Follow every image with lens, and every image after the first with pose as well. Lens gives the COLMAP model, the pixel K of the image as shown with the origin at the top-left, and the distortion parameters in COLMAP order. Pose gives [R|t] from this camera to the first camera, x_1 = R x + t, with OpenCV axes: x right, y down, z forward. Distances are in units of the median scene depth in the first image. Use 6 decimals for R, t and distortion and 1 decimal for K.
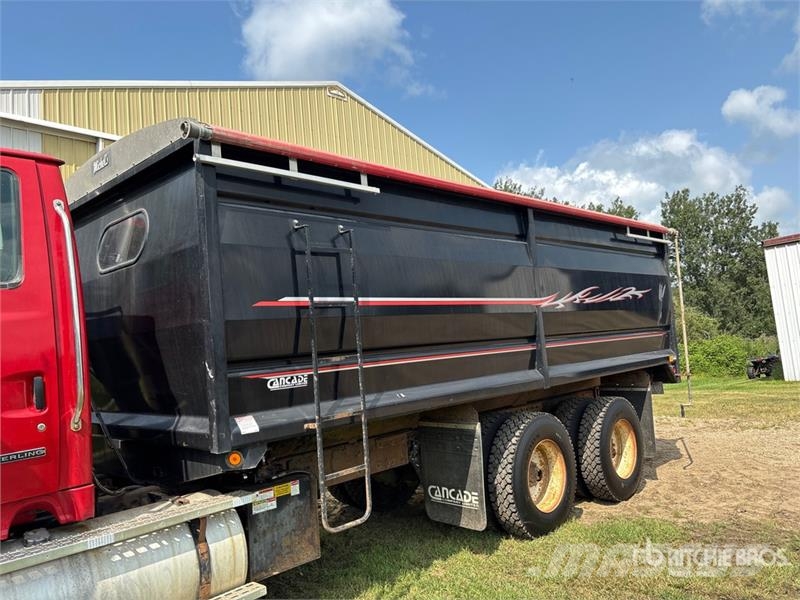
lens RADIAL K [[606.4, 0, 400.0], [0, 606.4, 300.0], [0, 0, 1]] dist [0.033290, -0.060864]
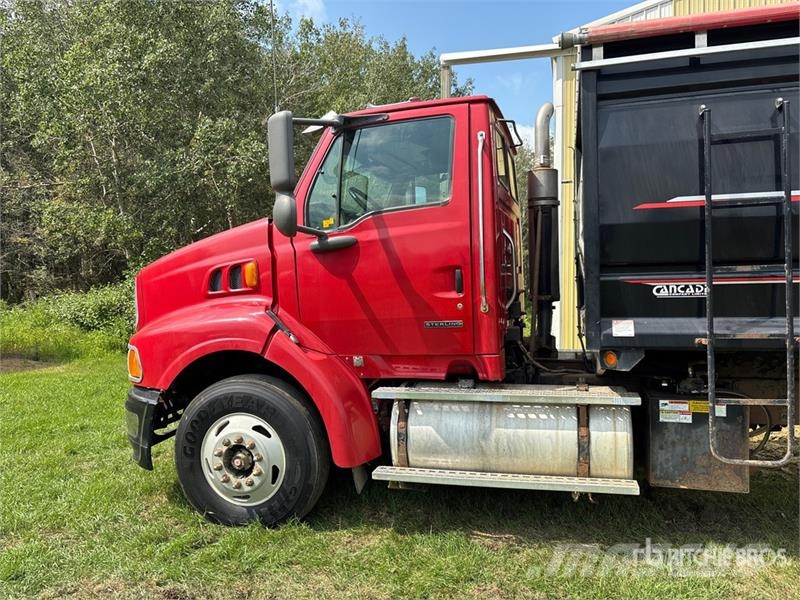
lens RADIAL K [[609.7, 0, 420.1], [0, 609.7, 297.7], [0, 0, 1]] dist [0.041342, -0.002470]
pose [[0.483899, 0.086826, -0.870806, 0.446507], [0.044240, 0.991367, 0.123431, 0.013756], [0.874005, -0.098252, 0.475880, 0.215905]]
